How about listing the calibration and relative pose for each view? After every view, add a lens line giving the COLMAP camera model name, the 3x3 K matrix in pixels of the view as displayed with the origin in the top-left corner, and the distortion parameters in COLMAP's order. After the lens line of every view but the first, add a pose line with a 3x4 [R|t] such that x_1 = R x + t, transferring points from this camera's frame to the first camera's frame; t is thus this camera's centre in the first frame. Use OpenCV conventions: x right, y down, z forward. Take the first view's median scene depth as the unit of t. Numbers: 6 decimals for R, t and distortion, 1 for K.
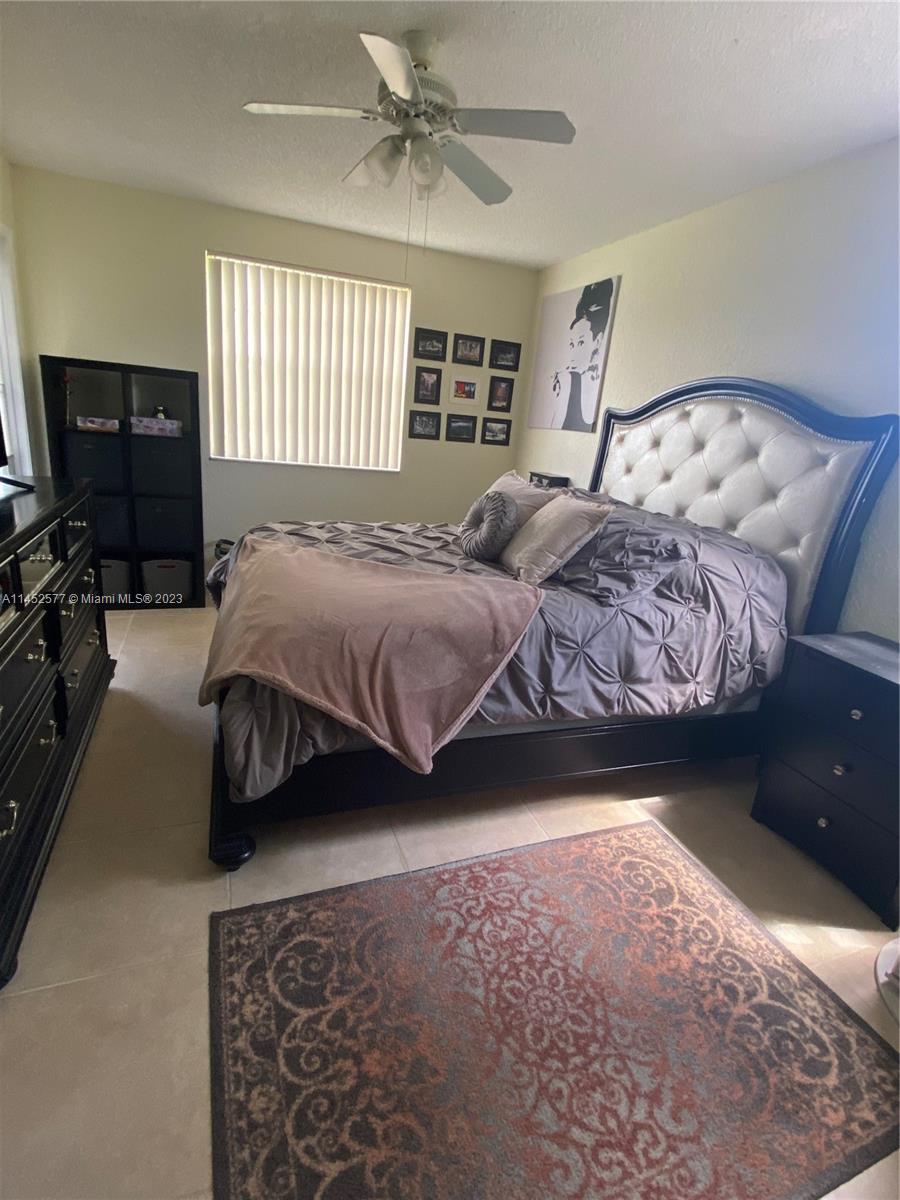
lens RADIAL K [[584.7, 0, 457.1], [0, 584.7, 601.5], [0, 0, 1]] dist [0.017605, -0.018139]
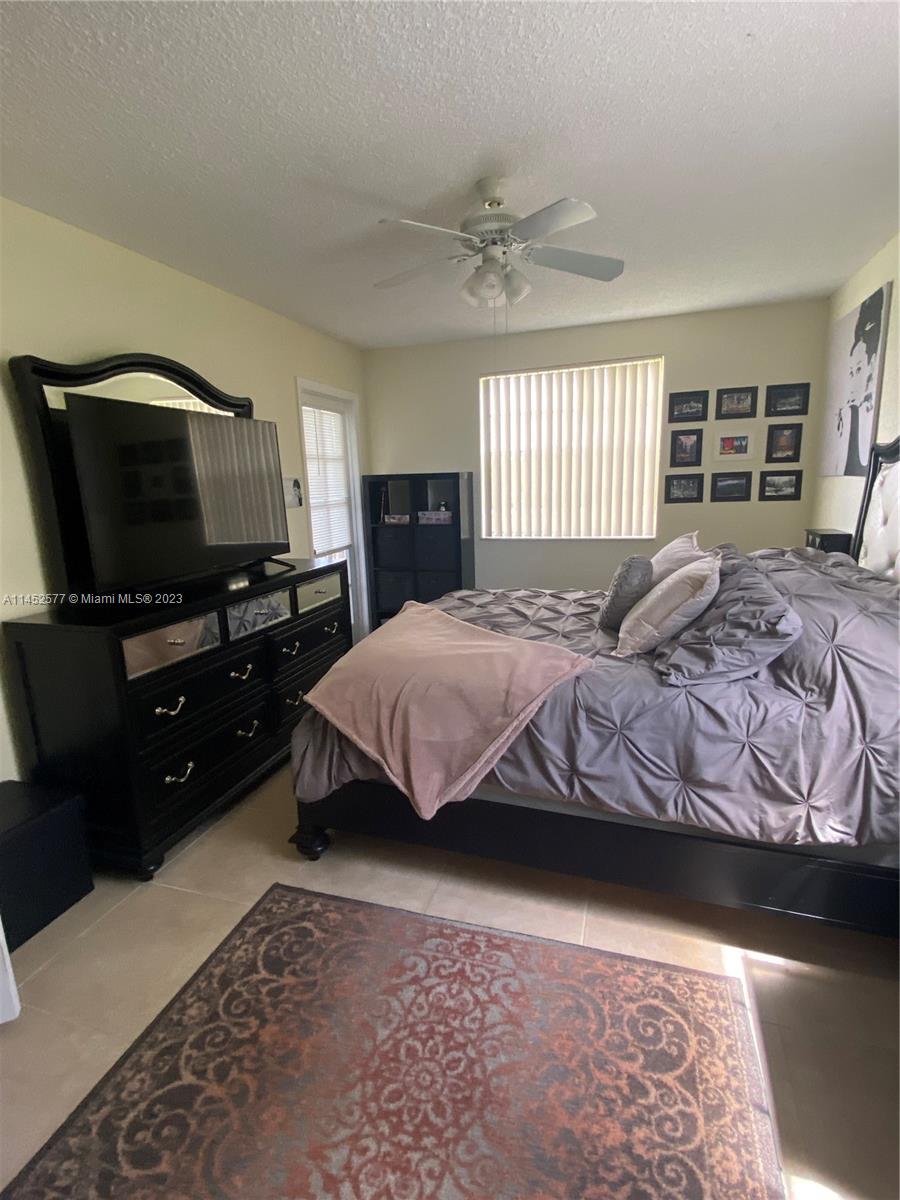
lens RADIAL K [[584.7, 0, 439.1], [0, 584.7, 594.1], [0, 0, 1]] dist [0.017605, -0.018139]
pose [[0.761496, 0.003424, -0.648161, 0.587526], [-0.088206, 0.991231, -0.098393, -0.012039], [0.642140, 0.132098, 0.755120, 0.127493]]
